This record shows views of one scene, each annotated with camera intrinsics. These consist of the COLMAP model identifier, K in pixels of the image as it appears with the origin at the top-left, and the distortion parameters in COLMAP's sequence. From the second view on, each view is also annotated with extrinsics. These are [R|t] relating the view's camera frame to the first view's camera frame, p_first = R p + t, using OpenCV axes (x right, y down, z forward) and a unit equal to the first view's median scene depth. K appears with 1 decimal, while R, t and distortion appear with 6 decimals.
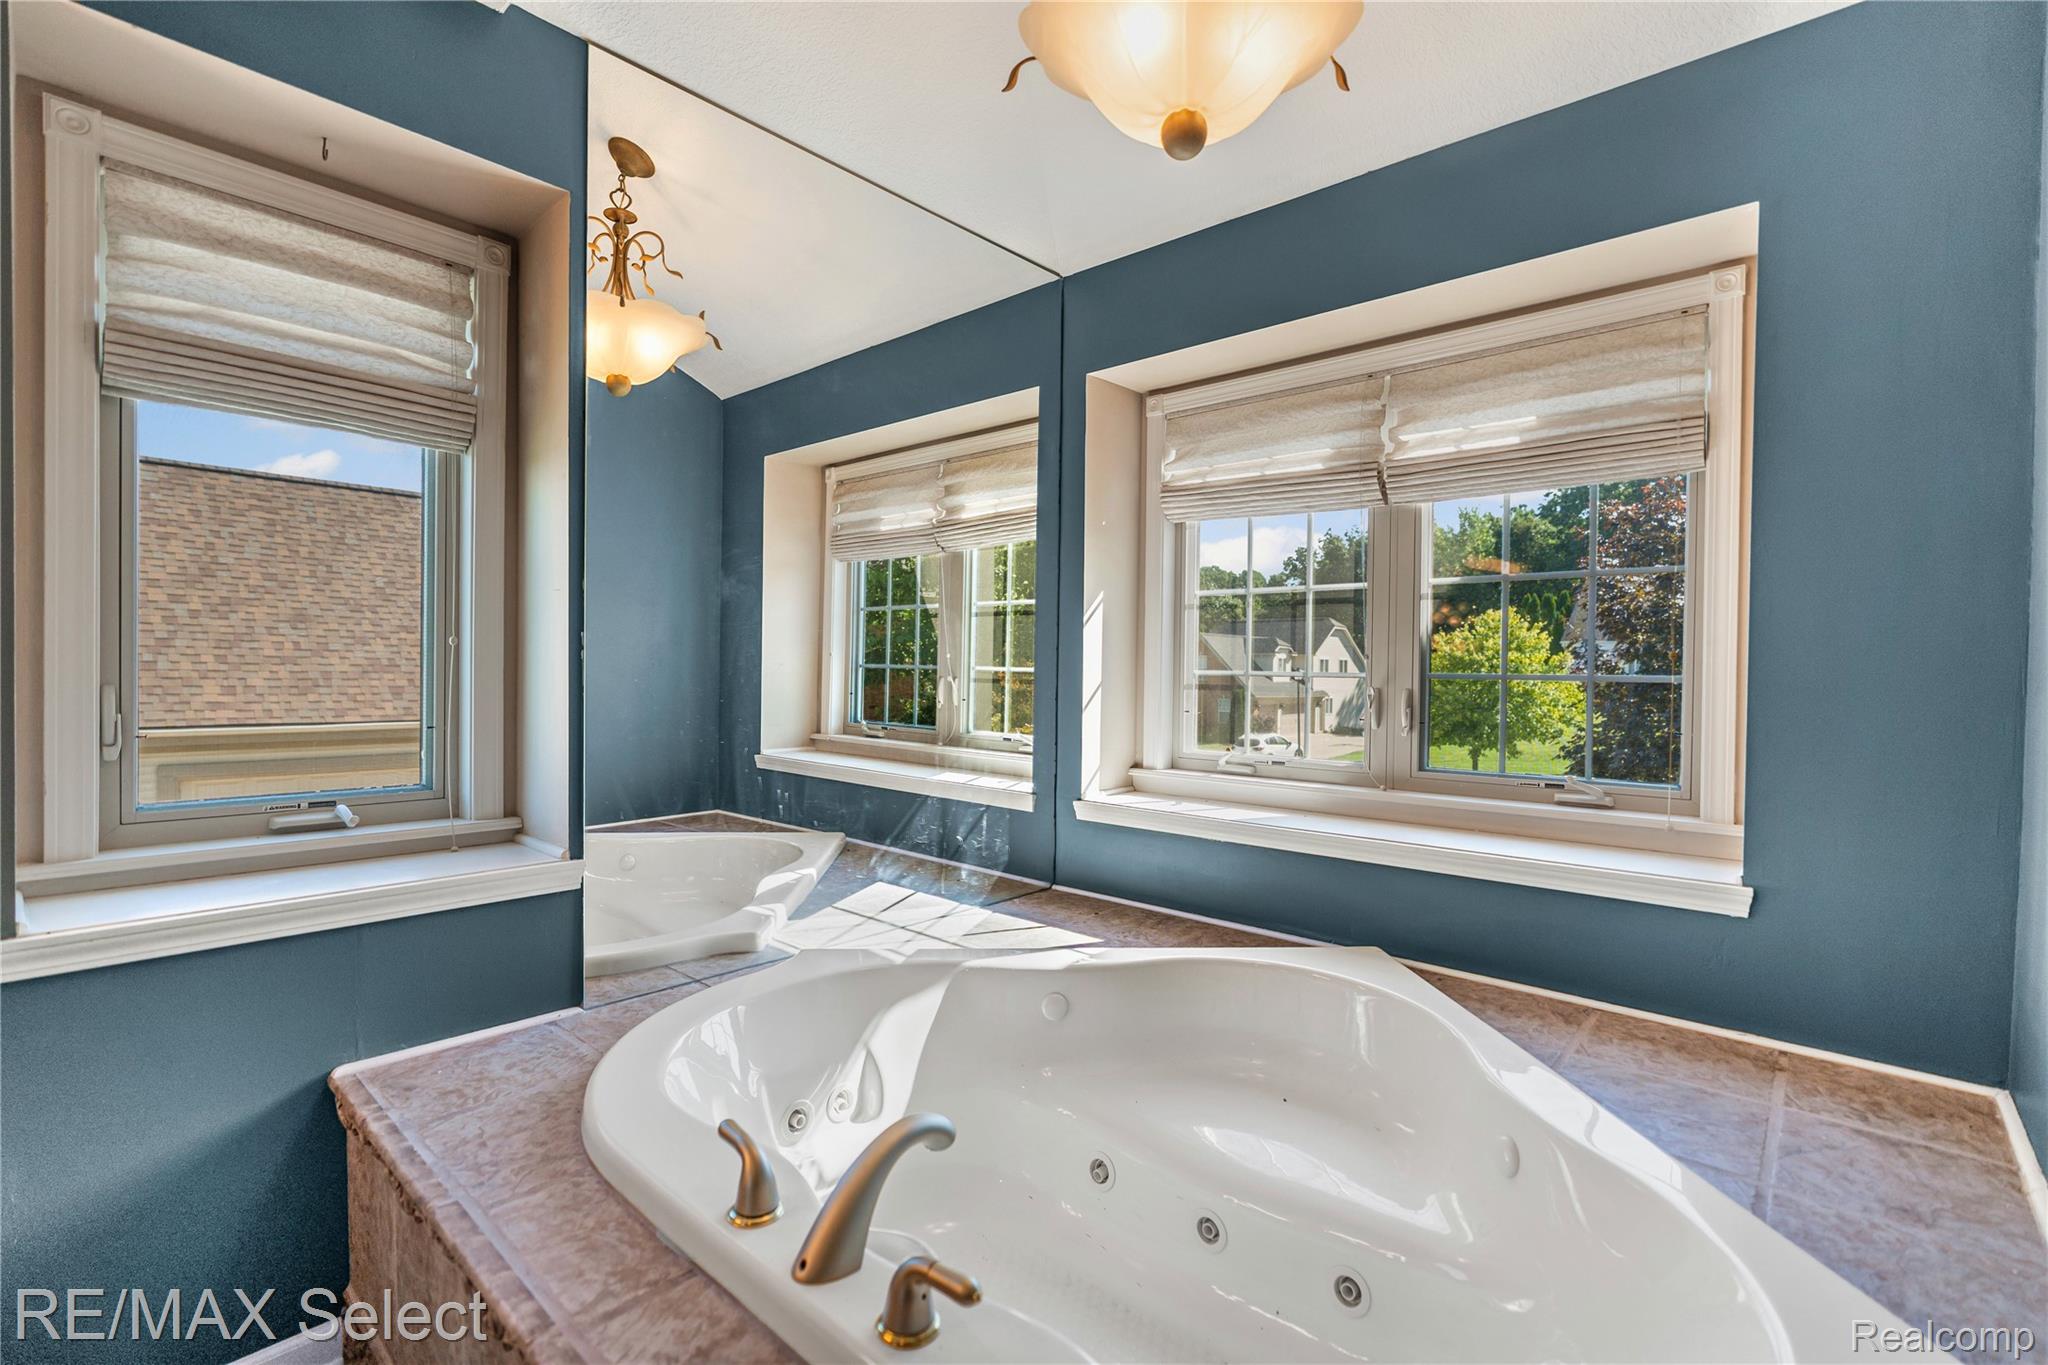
lens RADIAL K [[923.8, 0, 1039.1], [0, 923.8, 668.7], [0, 0, 1]] dist [-0.012955, 0.005106]
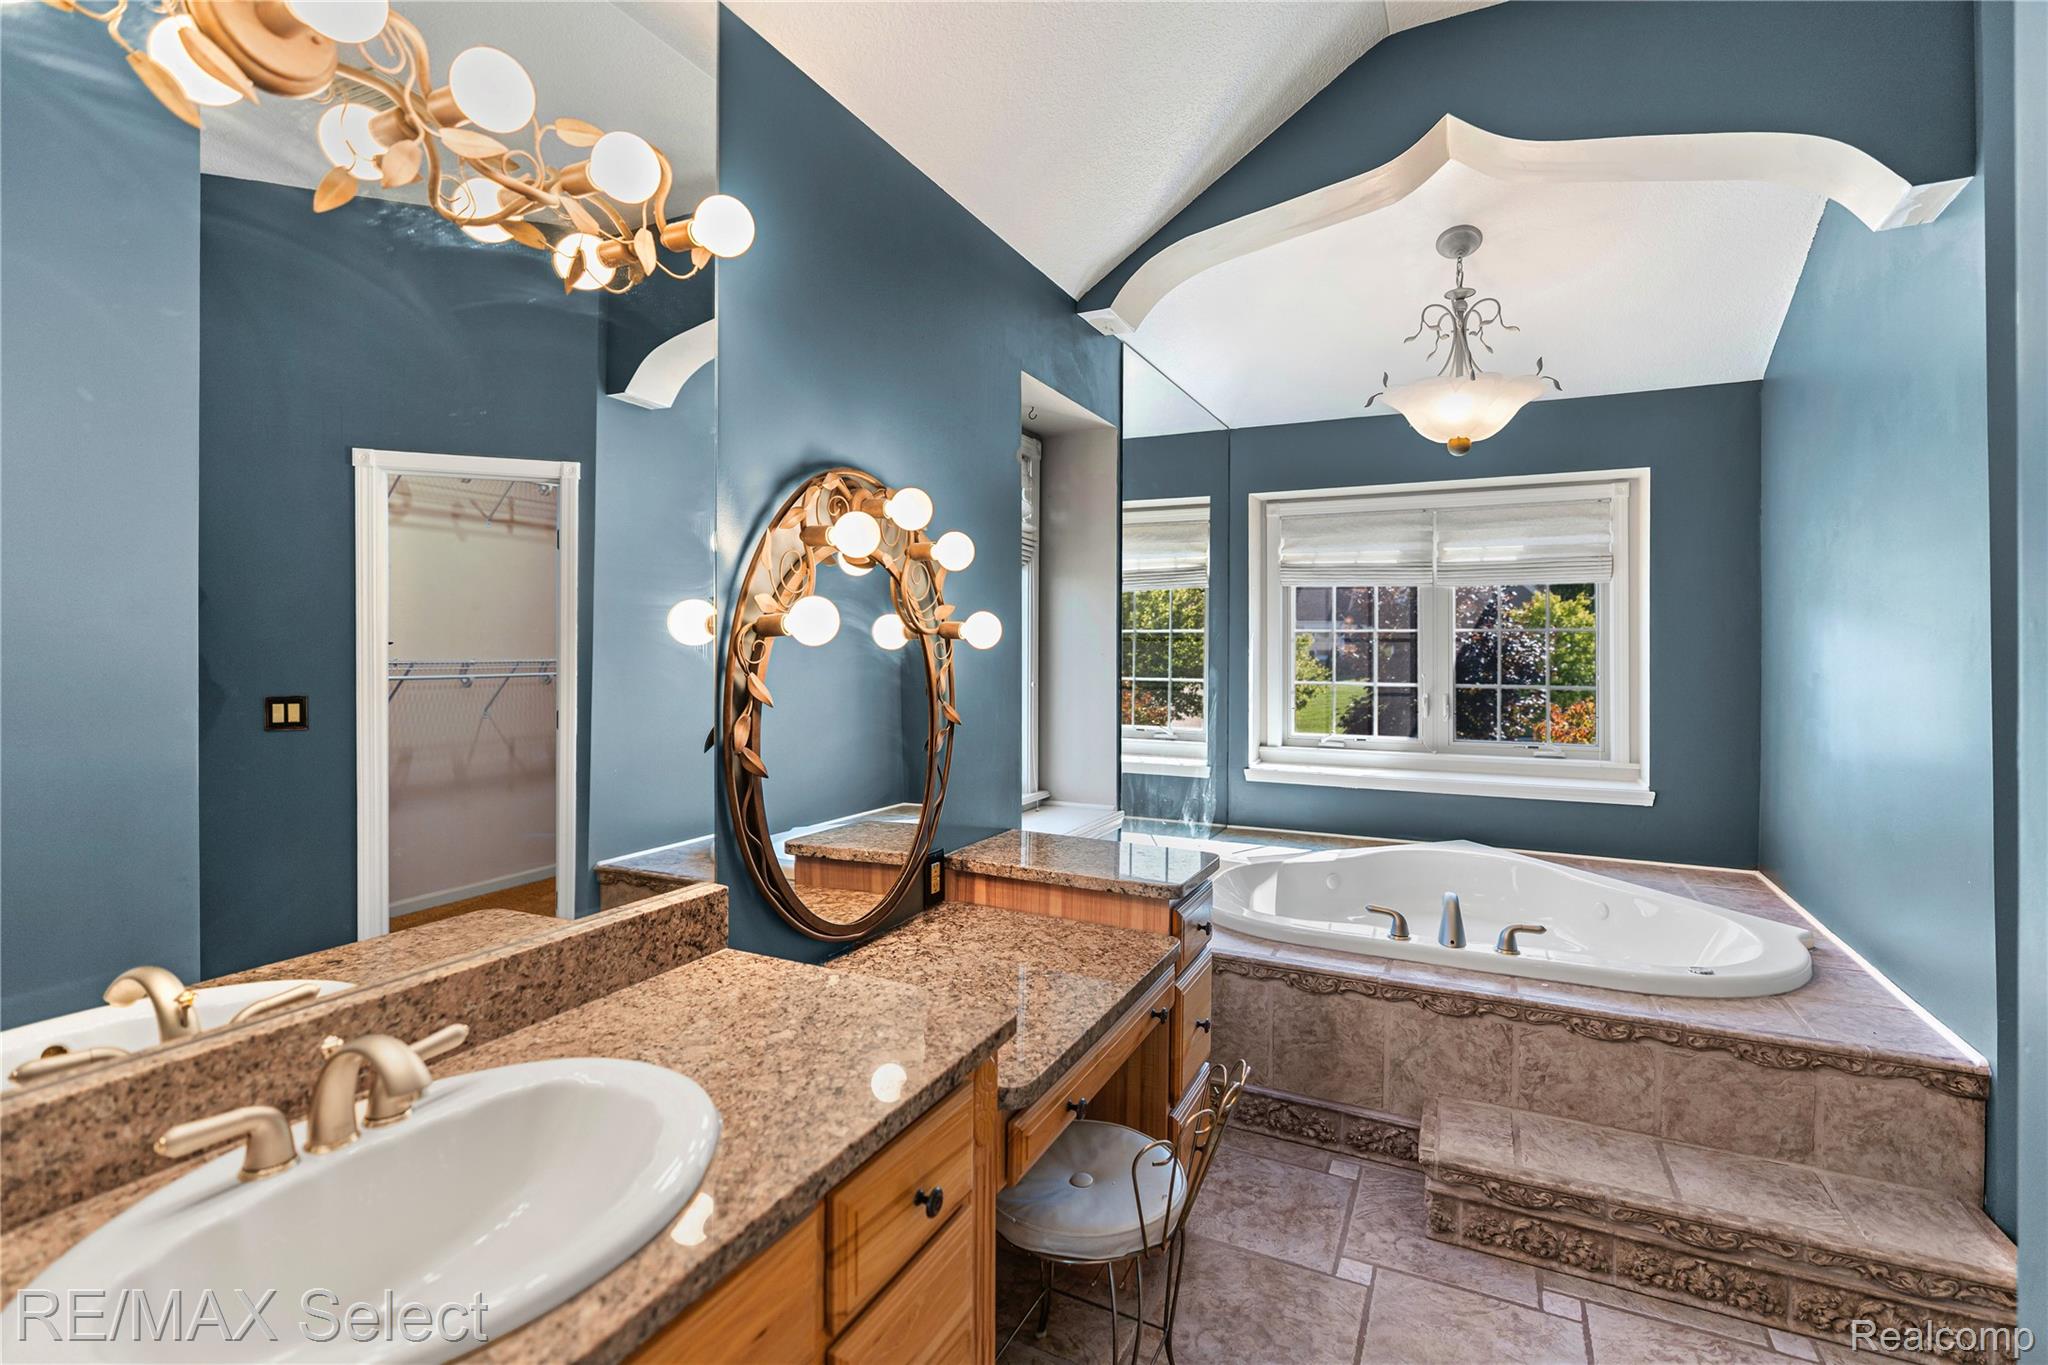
lens RADIAL K [[923.8, 0, 1069.6], [0, 923.8, 617.4], [0, 0, 1]] dist [-0.012955, 0.005106]
pose [[0.959693, 0.001475, 0.281046, -0.748921], [0.007637, 0.999480, -0.031325, -0.071162], [-0.280946, 0.032209, 0.959183, -0.446822]]
